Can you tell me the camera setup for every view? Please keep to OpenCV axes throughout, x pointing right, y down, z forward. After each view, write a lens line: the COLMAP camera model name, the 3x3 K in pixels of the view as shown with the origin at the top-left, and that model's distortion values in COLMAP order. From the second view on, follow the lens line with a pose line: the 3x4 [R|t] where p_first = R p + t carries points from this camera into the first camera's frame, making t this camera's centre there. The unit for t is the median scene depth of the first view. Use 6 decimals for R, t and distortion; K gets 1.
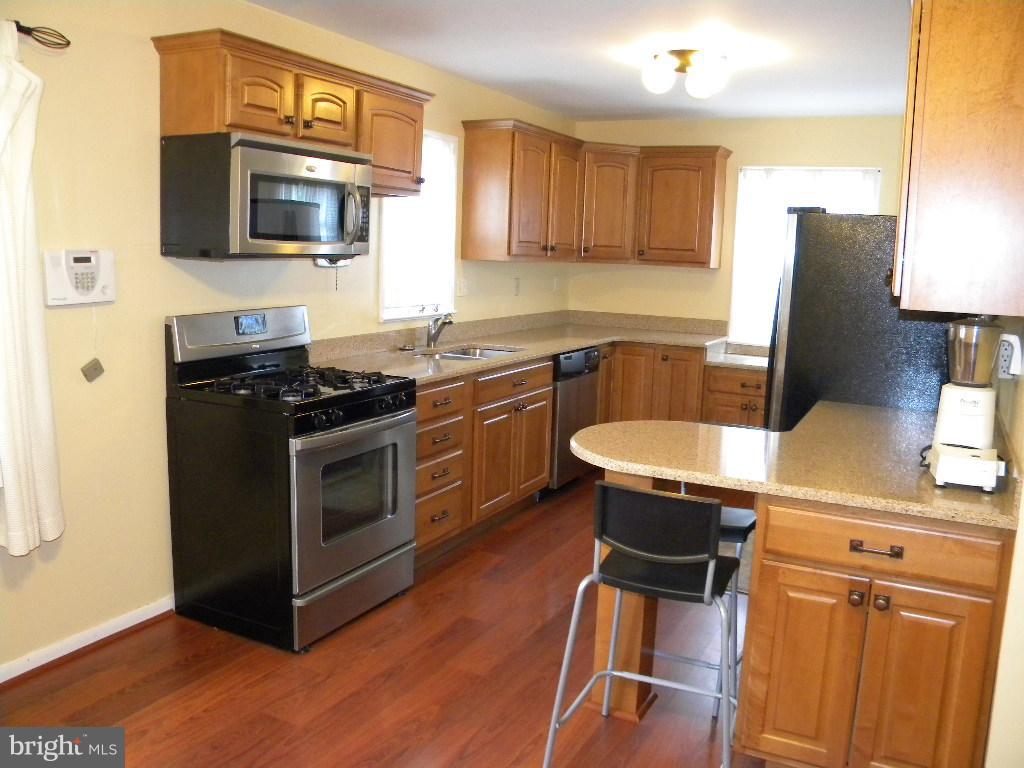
lens RADIAL K [[871.6, 0, 503.4], [0, 871.6, 387.1], [0, 0, 1]] dist [-0.189529, 0.172312]
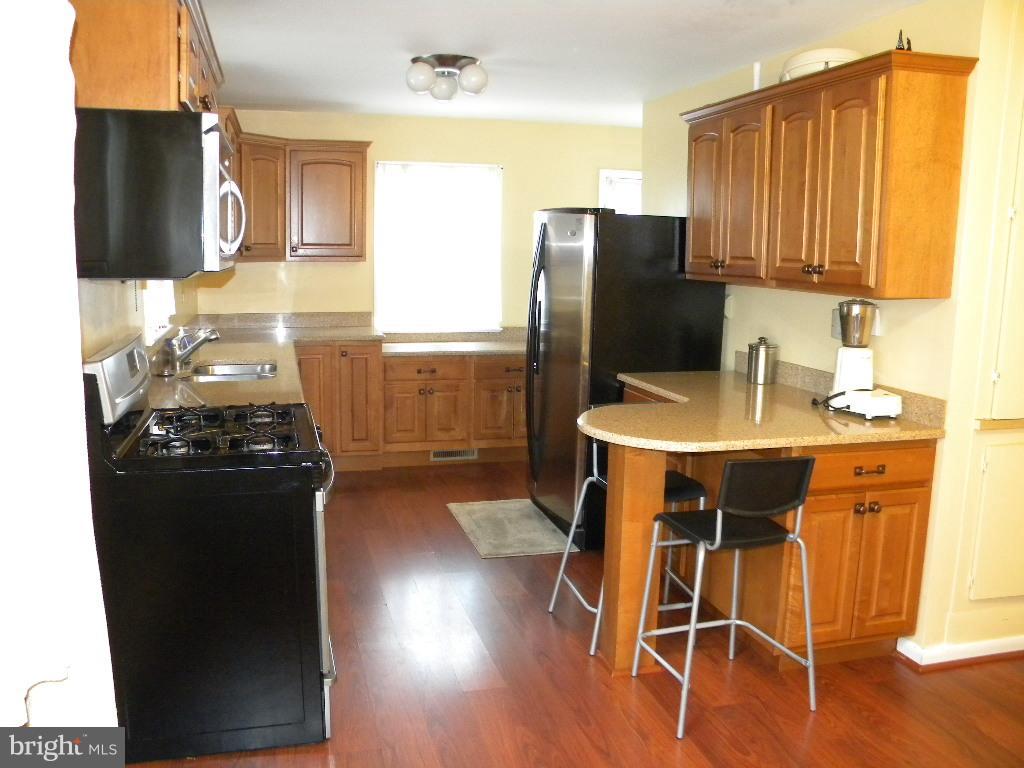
lens RADIAL K [[870.0, 0, 512.0], [0, 870.0, 384.0], [0, 0, 1]] dist [-0.180400, 0.161378]
pose [[0.736521, -0.124842, 0.664795, -0.584582], [0.113236, 0.991707, 0.060779, -0.065275], [-0.666870, 0.030514, 0.744549, 0.227319]]
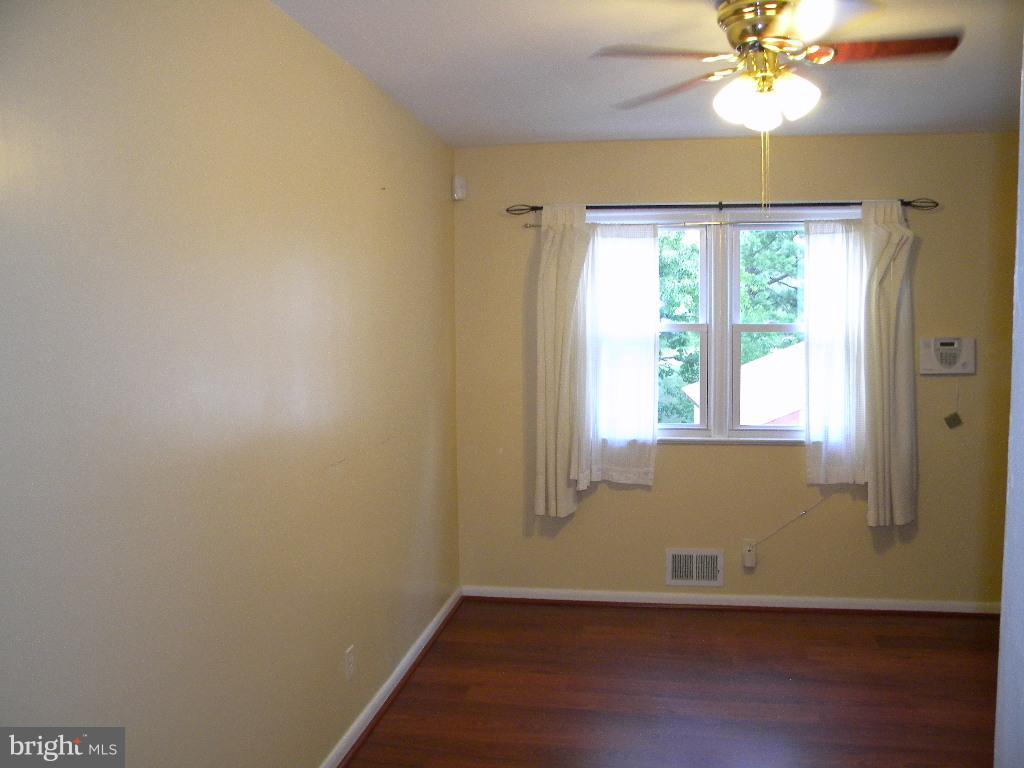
lens RADIAL K [[871.6, 0, 503.4], [0, 871.6, 387.1], [0, 0, 1]] dist [-0.189529, 0.172312]
pose [[0.294996, 0.037823, -0.954749, 0.582681], [-0.137846, 0.990448, -0.003354, 0.030843], [0.945503, 0.132598, 0.297392, -0.145147]]
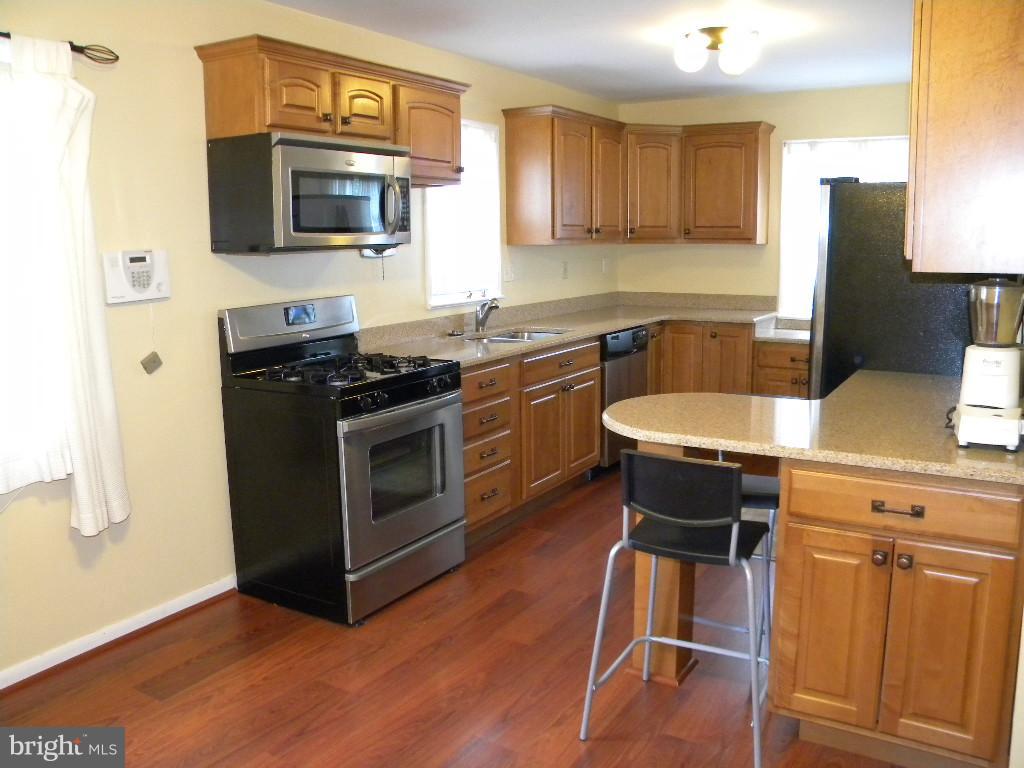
lens RADIAL K [[871.6, 0, 503.4], [0, 871.6, 387.1], [0, 0, 1]] dist [-0.189529, 0.172312]
pose [[0.996418, -0.032194, -0.078199, 0.033889], [0.033275, 0.999367, 0.012557, 0.010697], [0.077746, -0.015114, 0.996859, -0.031358]]
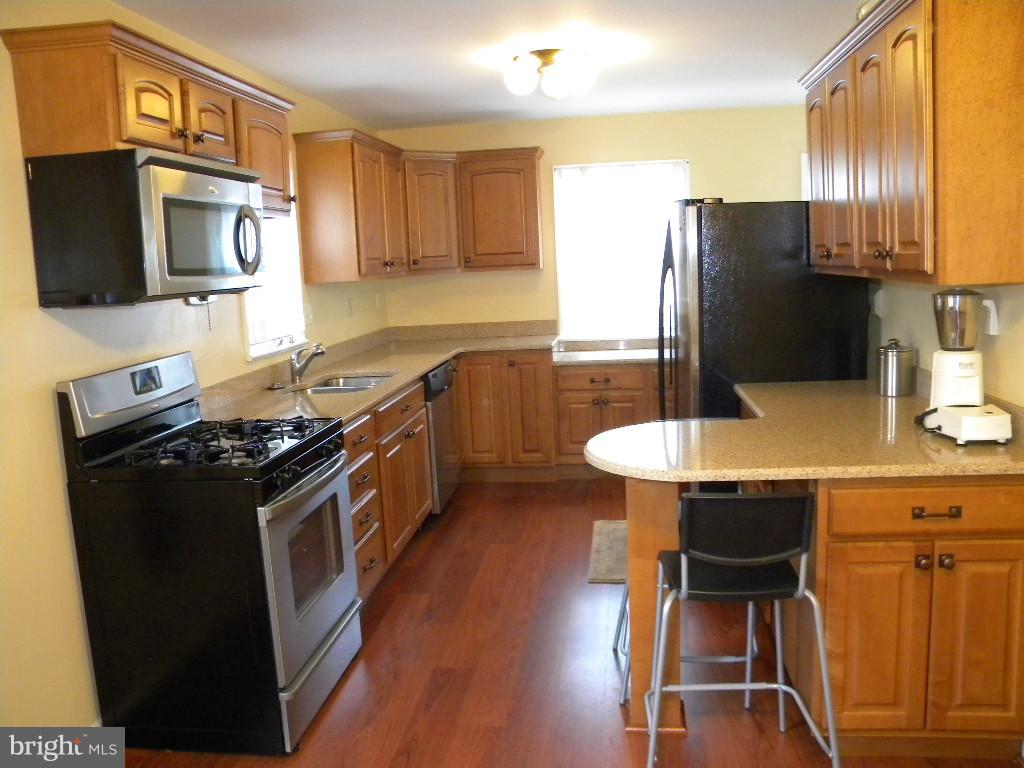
lens RADIAL K [[870.0, 0, 512.0], [0, 870.0, 384.0], [0, 0, 1]] dist [-0.180400, 0.161378]
pose [[0.935238, -0.127293, 0.330343, -0.249161], [0.132577, 0.991151, 0.006586, -0.029823], [-0.328258, 0.037636, 0.943838, 0.113243]]
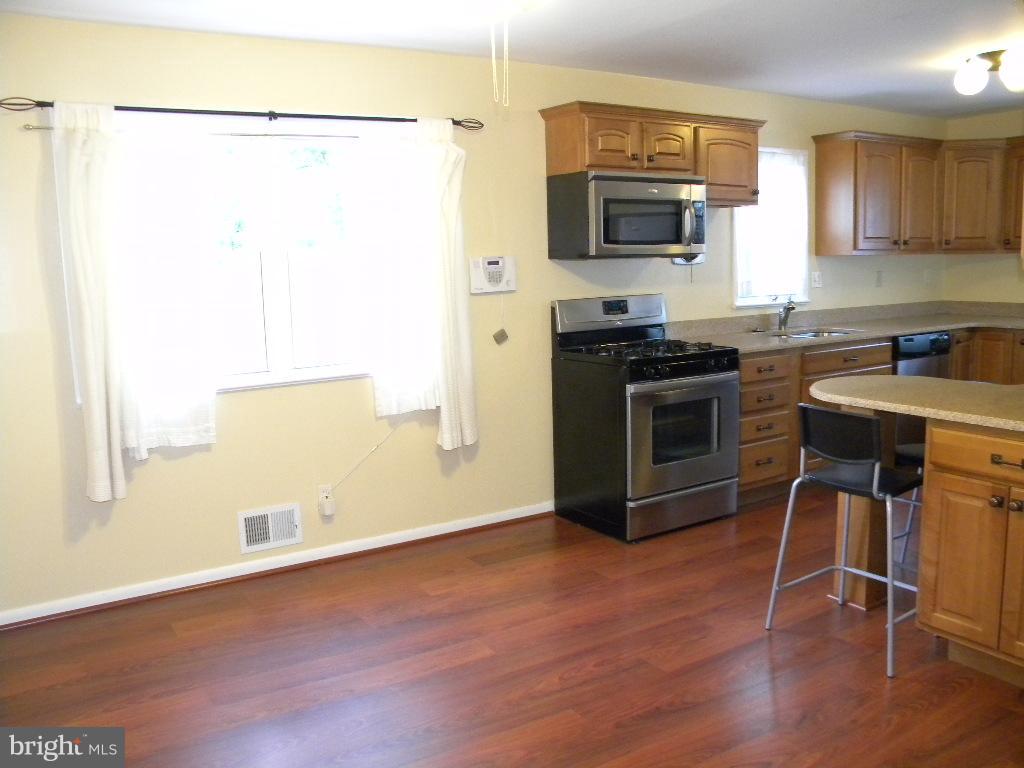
lens RADIAL K [[871.6, 0, 503.4], [0, 871.6, 387.1], [0, 0, 1]] dist [-0.189529, 0.172312]
pose [[0.861251, 0.018615, -0.507839, 0.270665], [-0.023866, 0.999708, -0.003829, 0.067201], [0.507619, 0.015418, 0.861444, -0.293115]]
